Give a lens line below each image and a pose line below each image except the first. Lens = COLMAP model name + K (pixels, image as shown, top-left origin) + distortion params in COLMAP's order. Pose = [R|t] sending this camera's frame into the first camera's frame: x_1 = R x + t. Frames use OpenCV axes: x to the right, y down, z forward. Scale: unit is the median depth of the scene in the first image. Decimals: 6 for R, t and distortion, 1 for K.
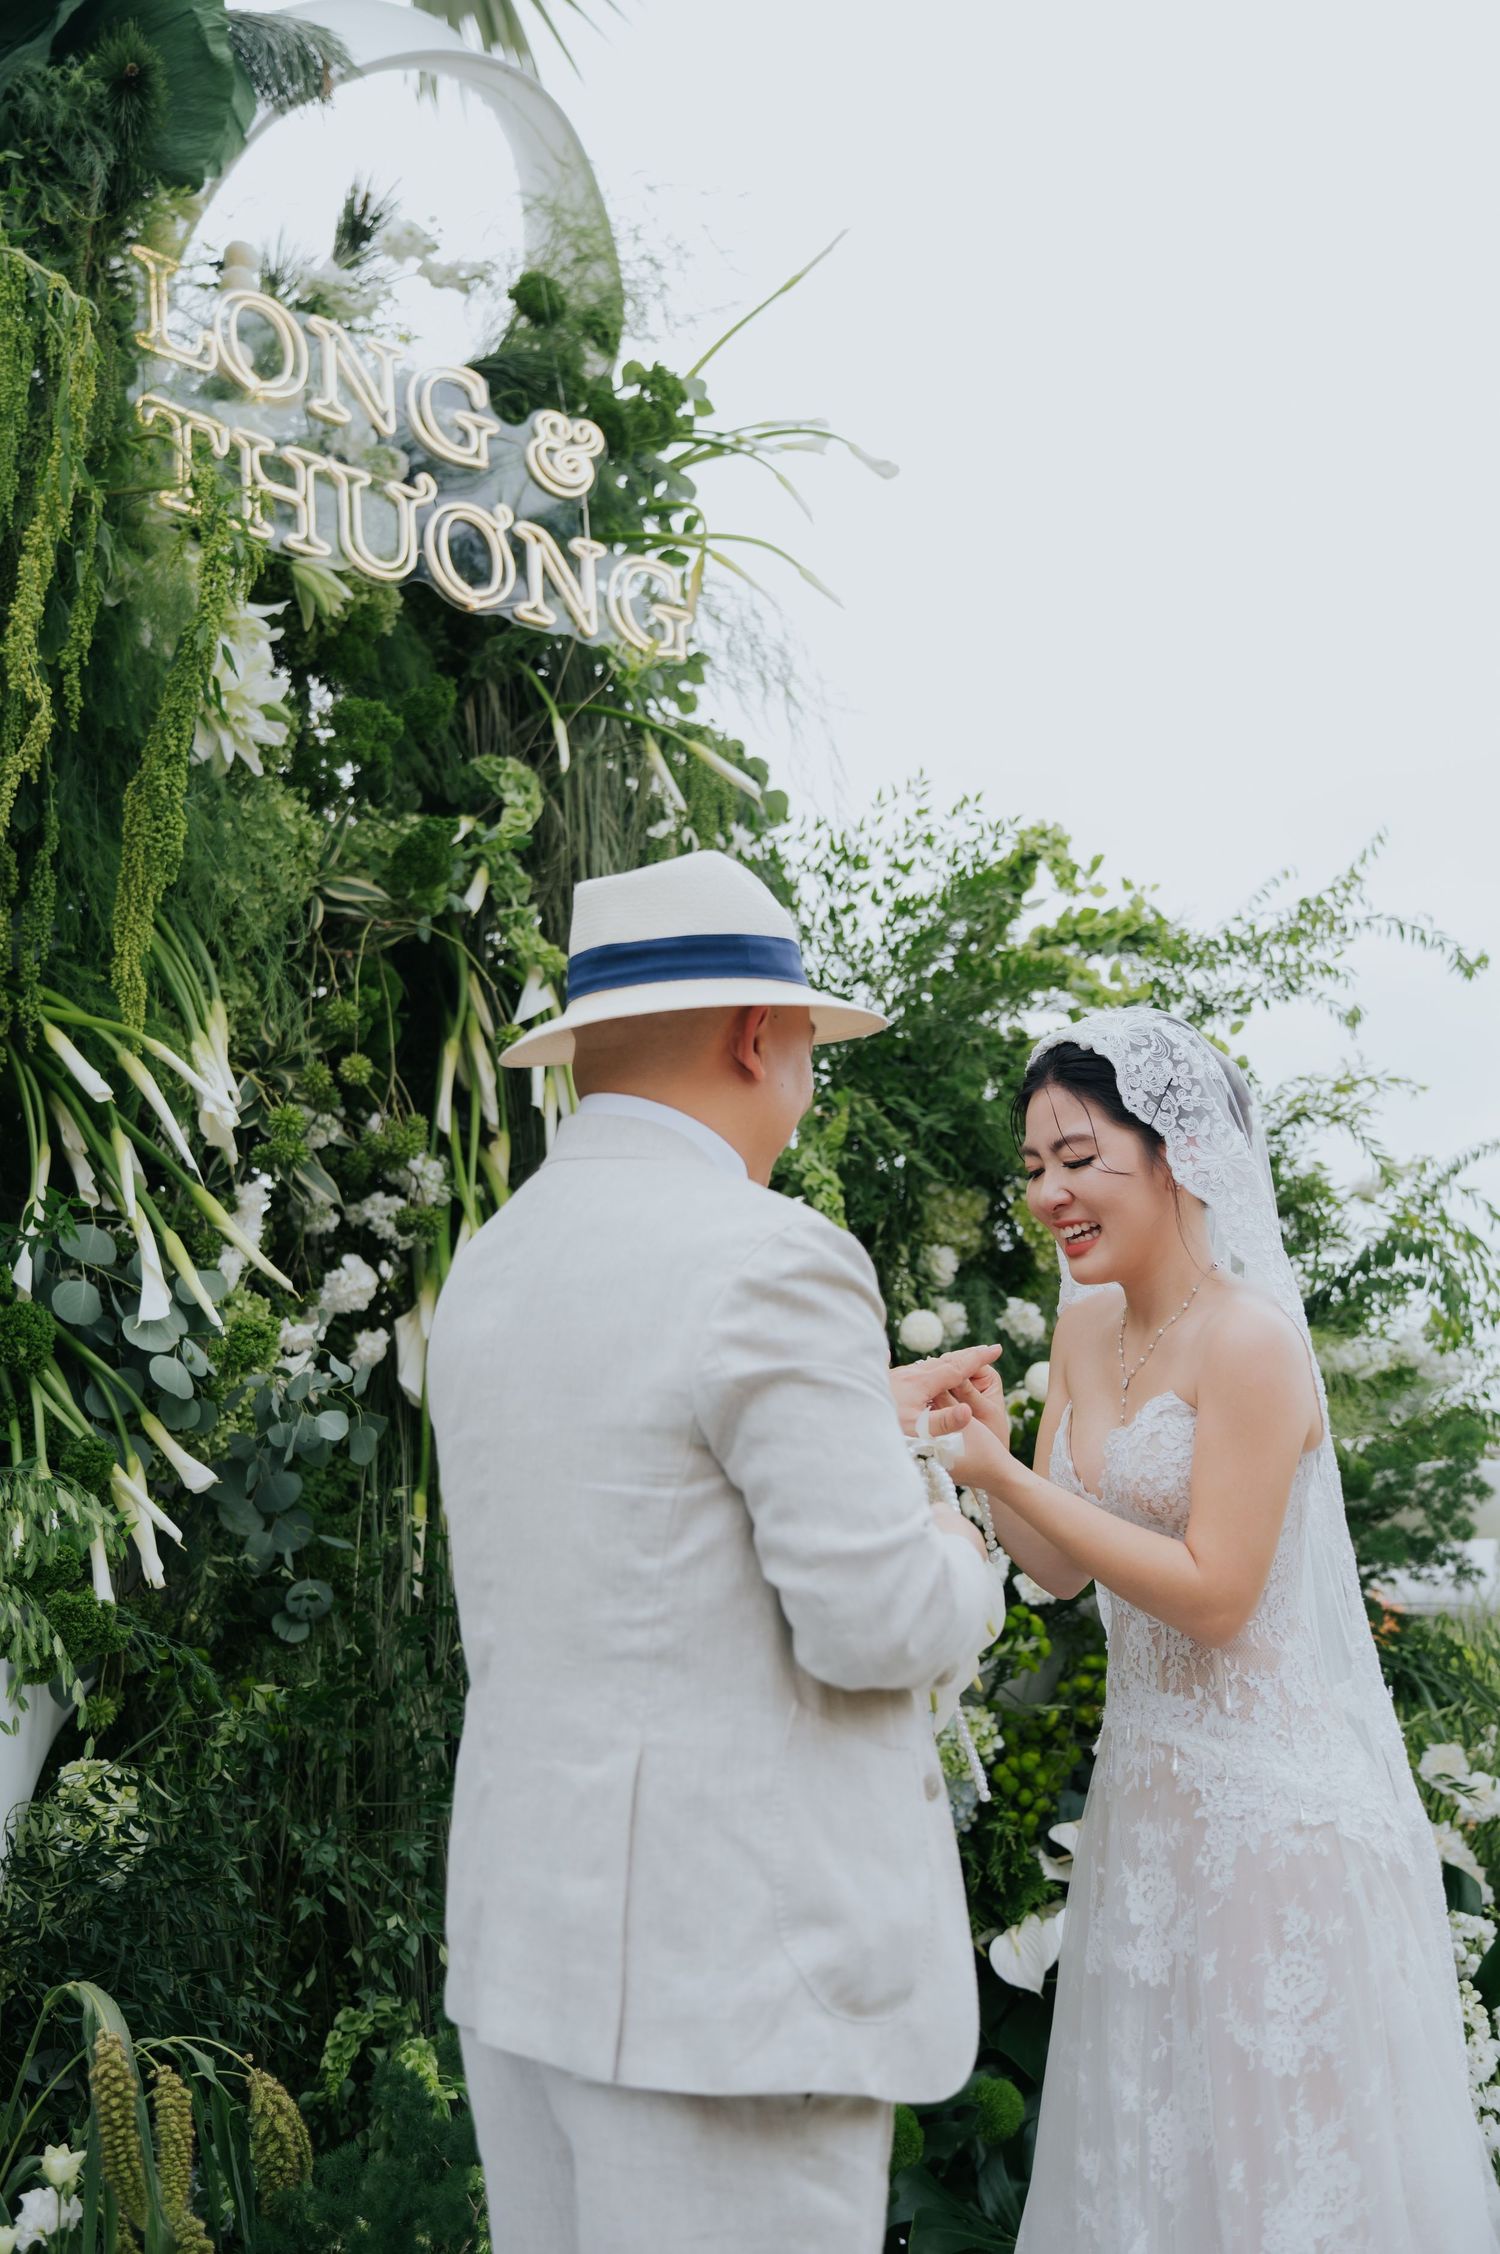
lens RADIAL K [[2647.3, 0, 750.0], [0, 2647.3, 1127.0], [0, 0, 1]] dist [0.020070, -0.200242]
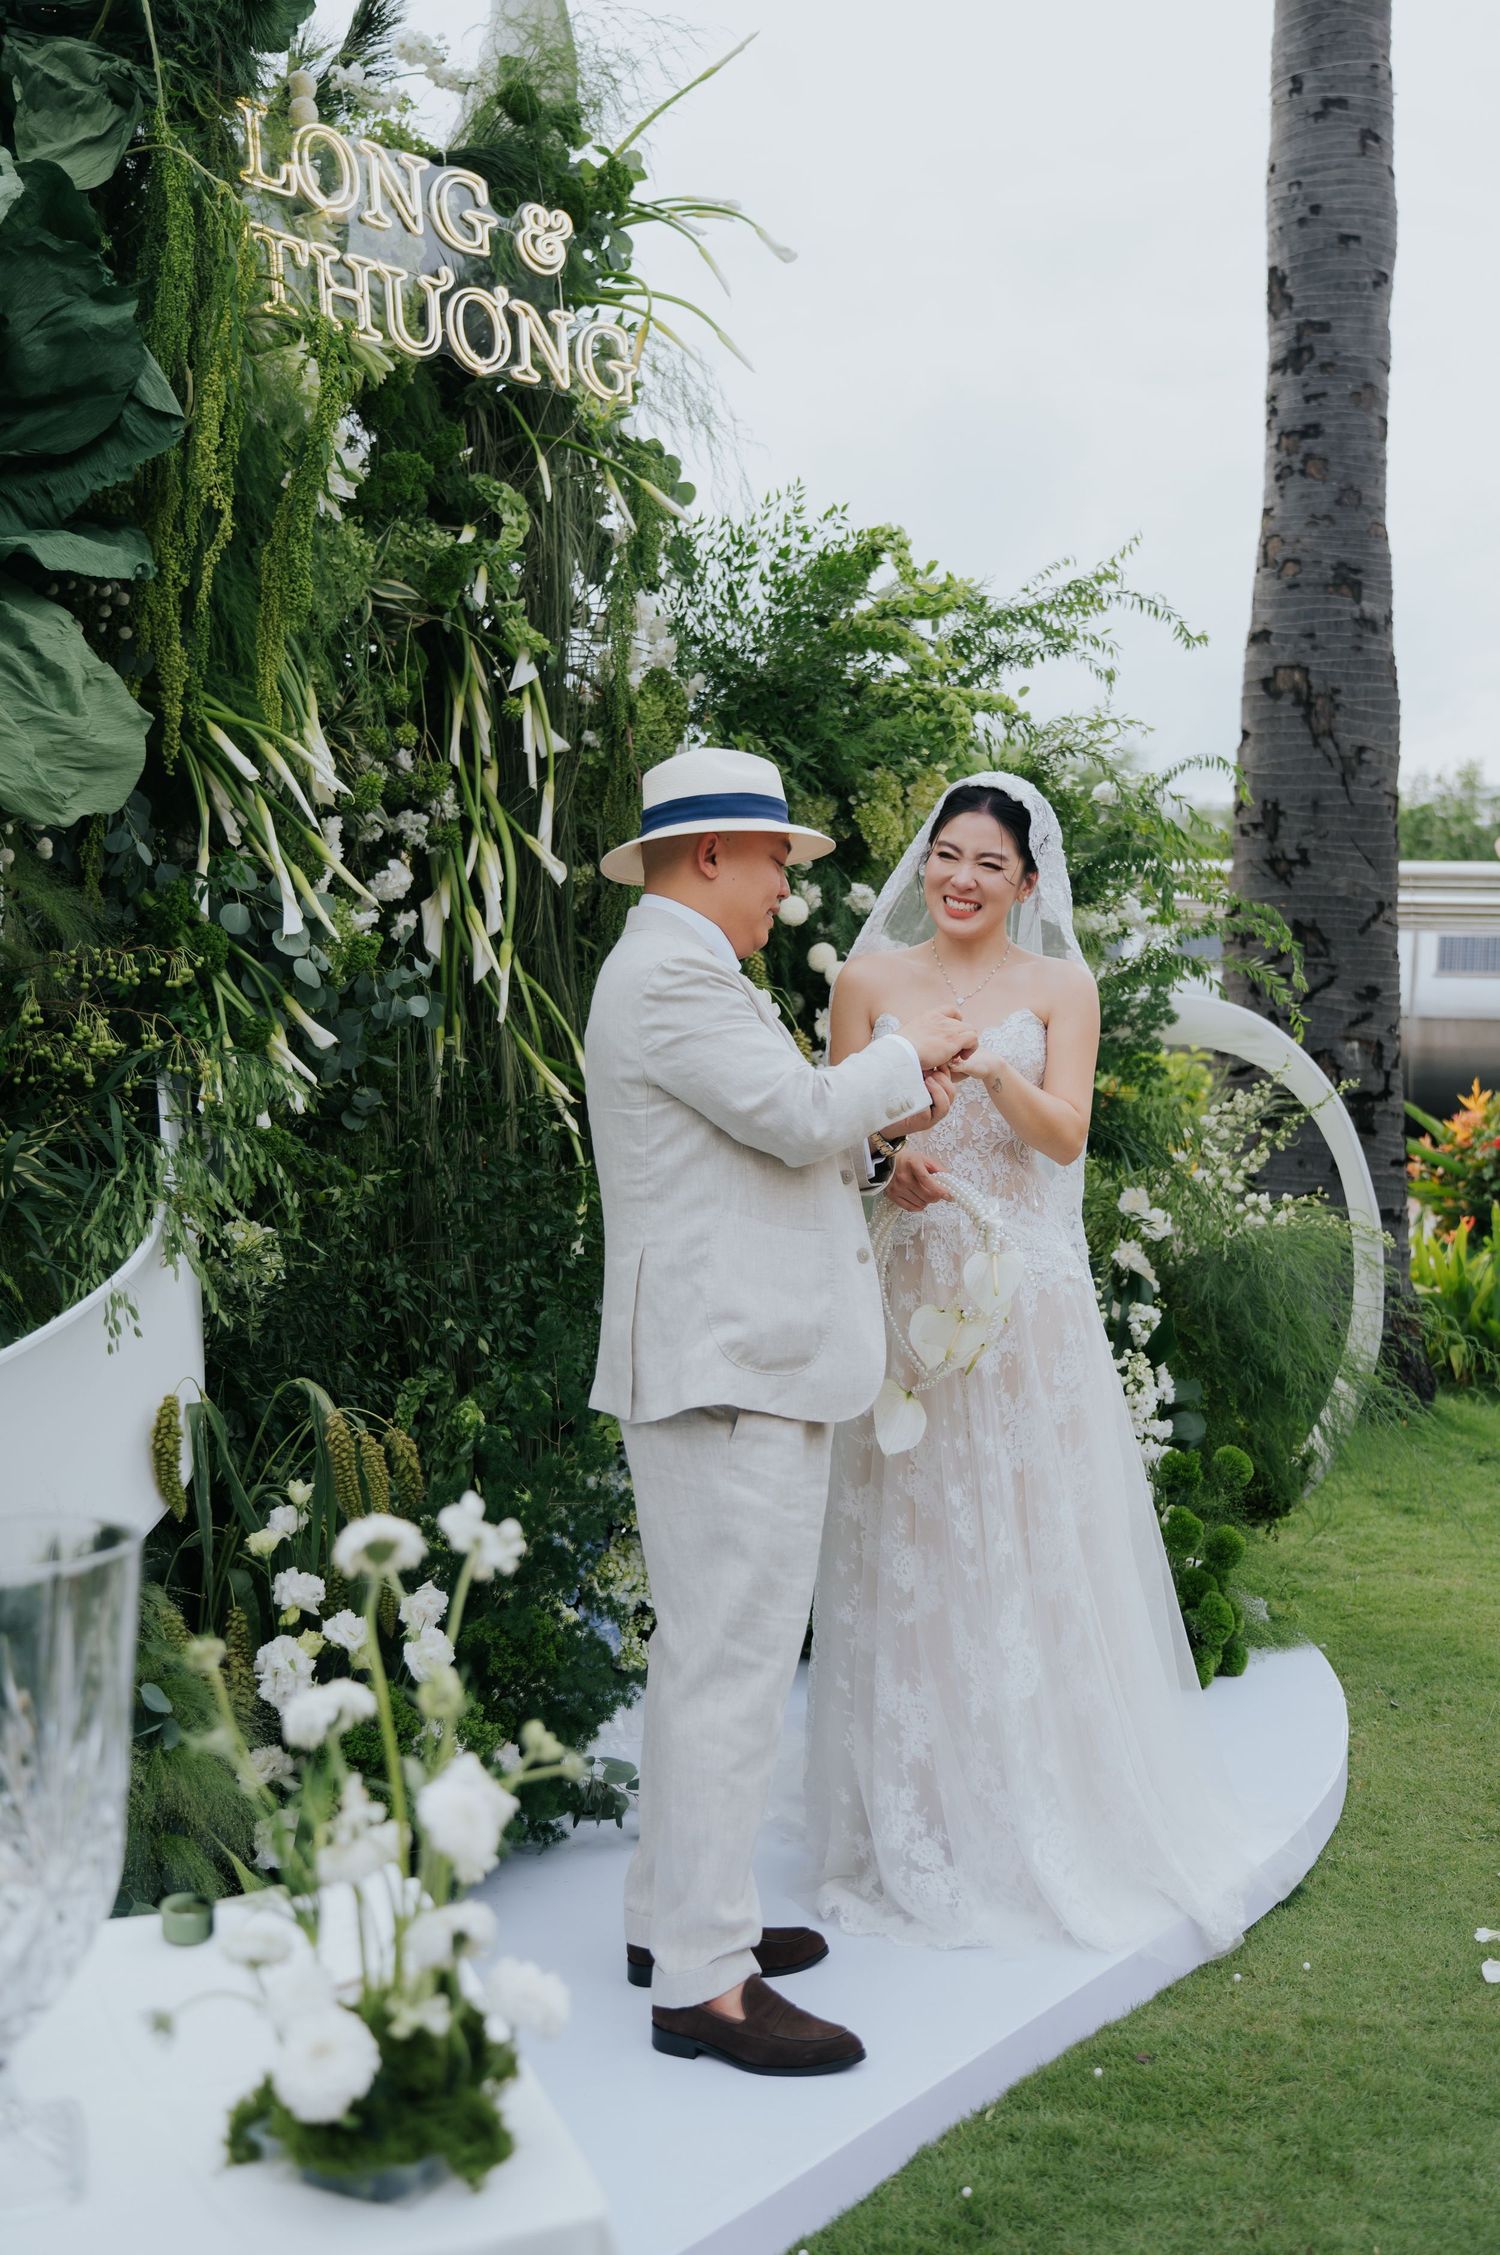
lens RADIAL K [[2408.2, 0, 757.0], [0, 2408.2, 1085.5], [0, 0, 1]] dist [-0.013104, 0.000800]
pose [[0.994089, 0.007620, 0.108301, -0.095662], [-0.032467, 0.972750, 0.229570, -0.130581], [-0.103600, -0.231729, 0.967248, -0.265410]]
